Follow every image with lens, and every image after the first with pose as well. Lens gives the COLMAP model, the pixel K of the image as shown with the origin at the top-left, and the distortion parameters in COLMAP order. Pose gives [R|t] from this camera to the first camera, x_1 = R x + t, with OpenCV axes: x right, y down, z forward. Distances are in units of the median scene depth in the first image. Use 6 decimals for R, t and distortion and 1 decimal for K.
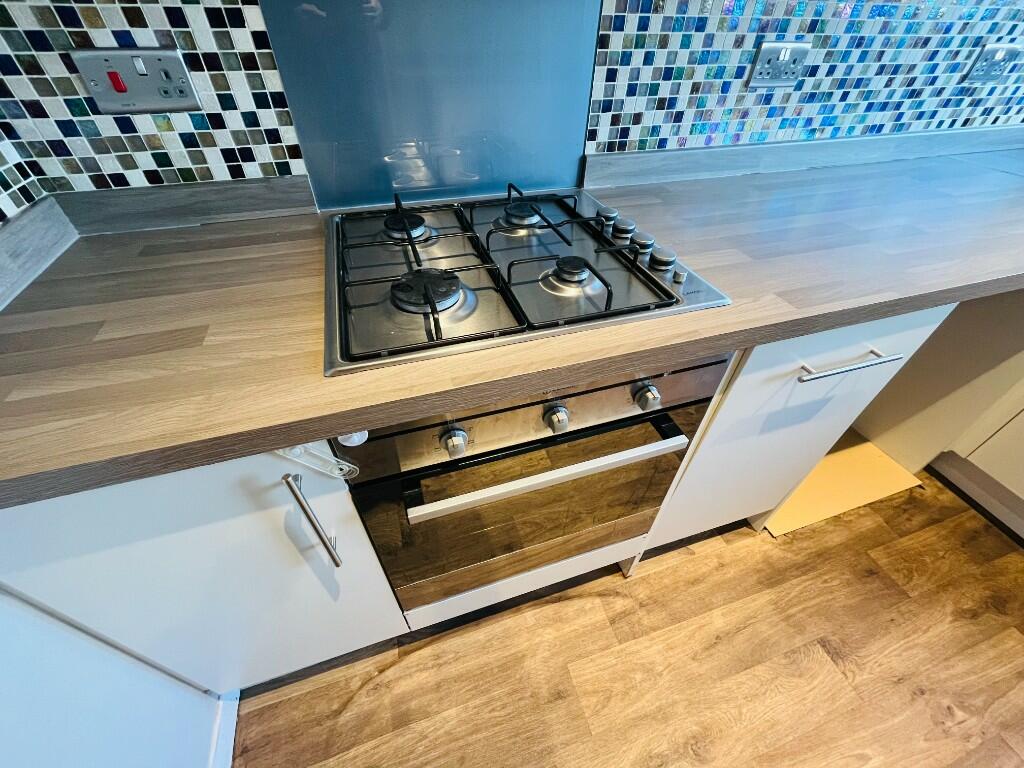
lens RADIAL K [[415.5, 0, 510.5], [0, 415.5, 382.6], [0, 0, 1]] dist [-0.002949, -0.000870]
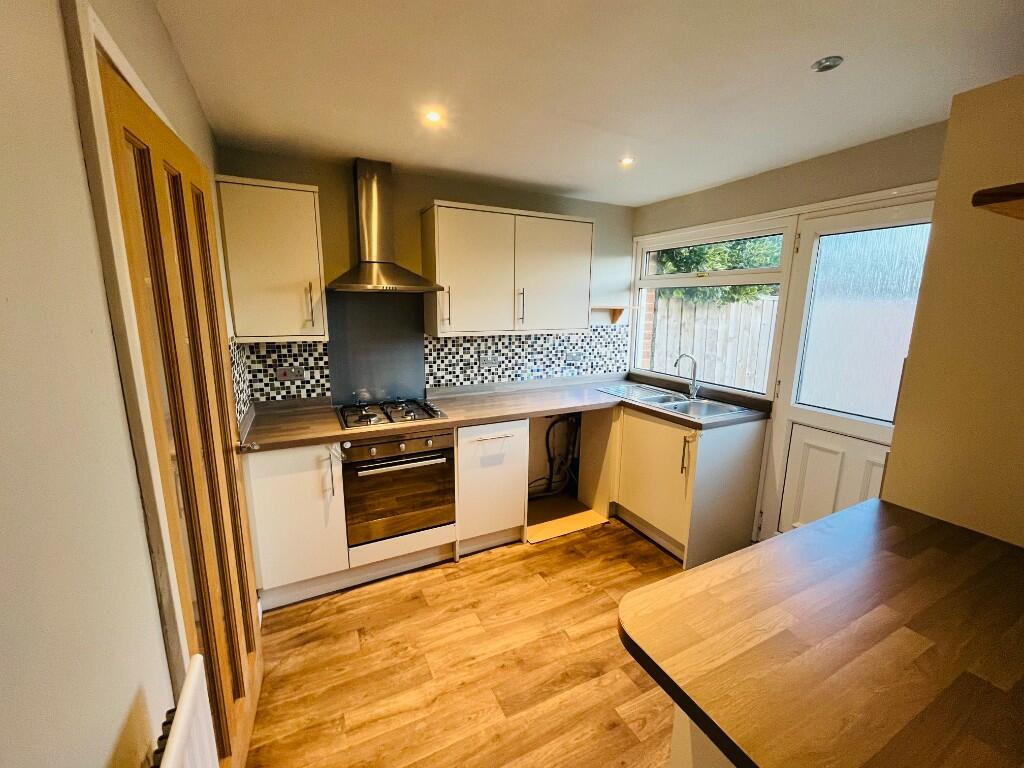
lens RADIAL K [[415.5, 0, 510.5], [0, 415.5, 382.6], [0, 0, 1]] dist [-0.002949, -0.000870]
pose [[0.988523, -0.033859, 0.147225, 0.337427], [0.105841, 0.850611, -0.515033, 0.993747], [-0.107792, 0.524704, 0.844433, -1.567162]]
